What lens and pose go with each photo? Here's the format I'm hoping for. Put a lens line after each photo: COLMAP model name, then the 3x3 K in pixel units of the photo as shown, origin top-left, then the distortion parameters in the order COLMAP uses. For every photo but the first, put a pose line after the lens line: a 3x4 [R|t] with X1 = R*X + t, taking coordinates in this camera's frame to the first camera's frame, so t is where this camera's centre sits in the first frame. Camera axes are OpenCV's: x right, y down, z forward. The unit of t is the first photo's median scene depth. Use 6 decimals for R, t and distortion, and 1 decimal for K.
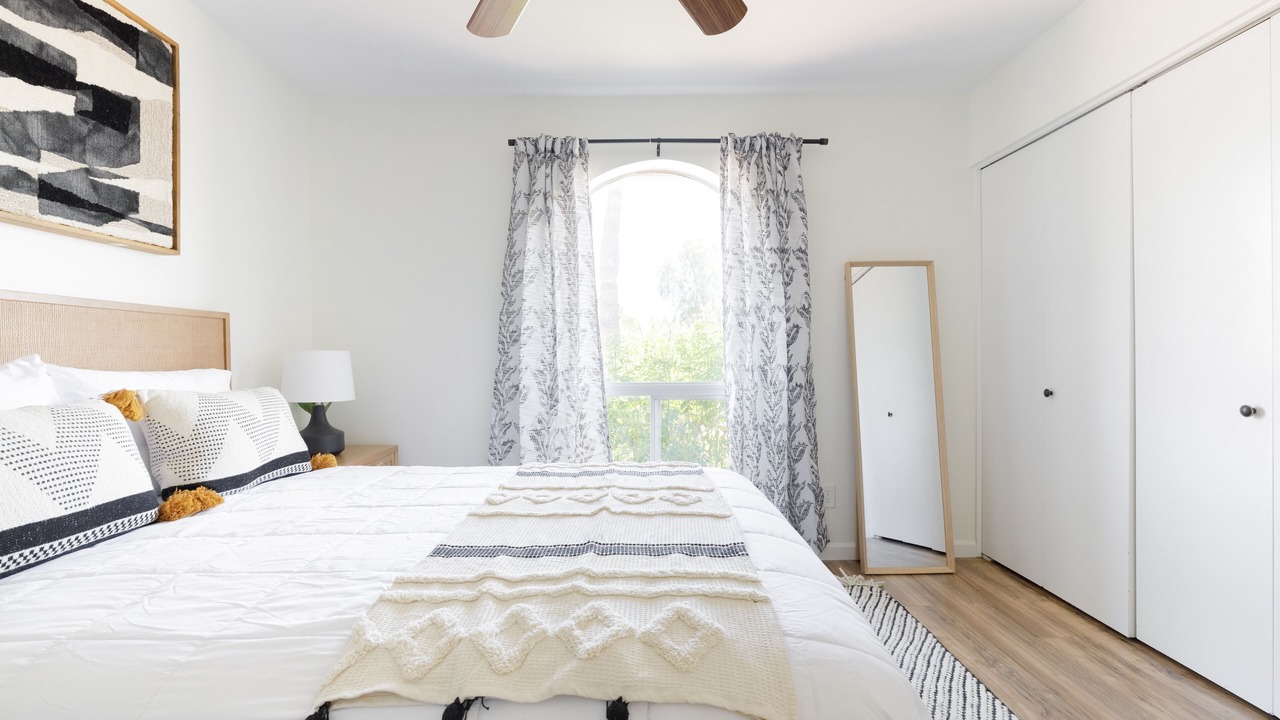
lens RADIAL K [[556.9, 0, 640.0], [0, 556.9, 360.0], [0, 0, 1]] dist [-0.000622, 0.000056]
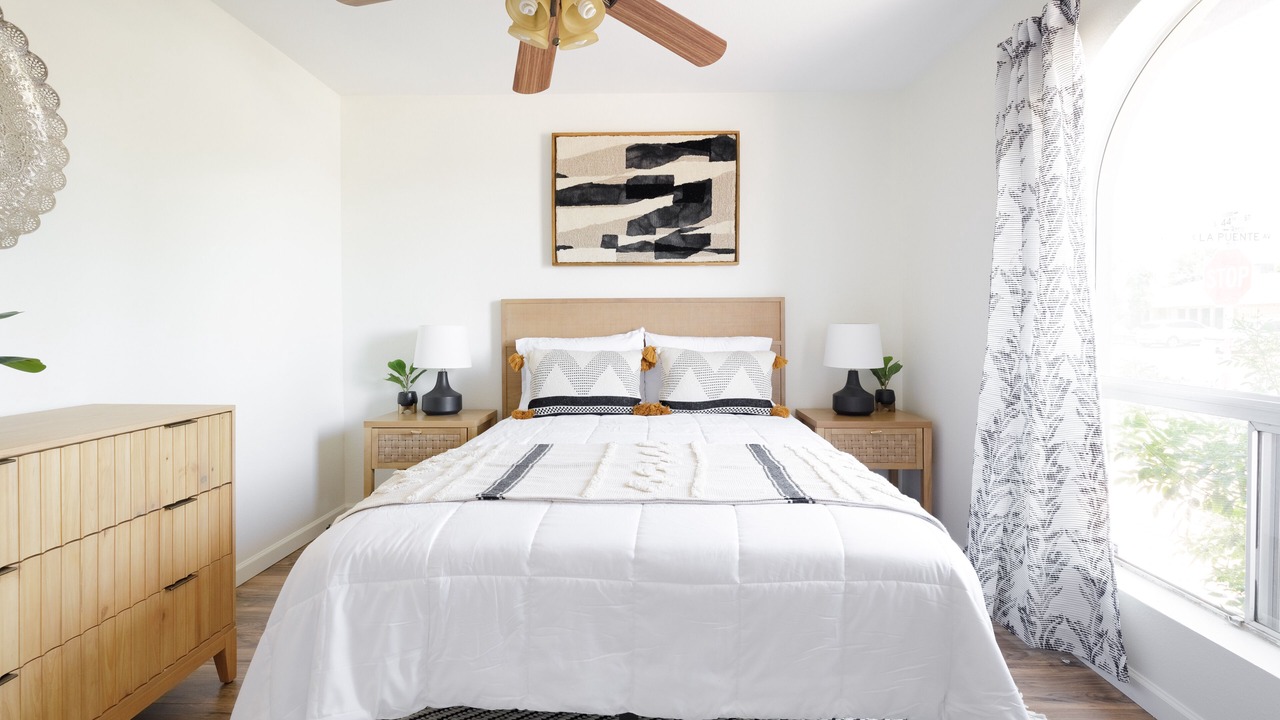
lens RADIAL K [[578.9, 0, 646.2], [0, 578.9, 328.3], [0, 0, 1]] dist [0.000309, 0.000363]
pose [[-0.011067, 0.015305, -0.999822, 0.940675], [-0.007445, 0.999854, 0.015388, -0.034382], [0.999911, 0.007614, -0.010952, 0.863057]]
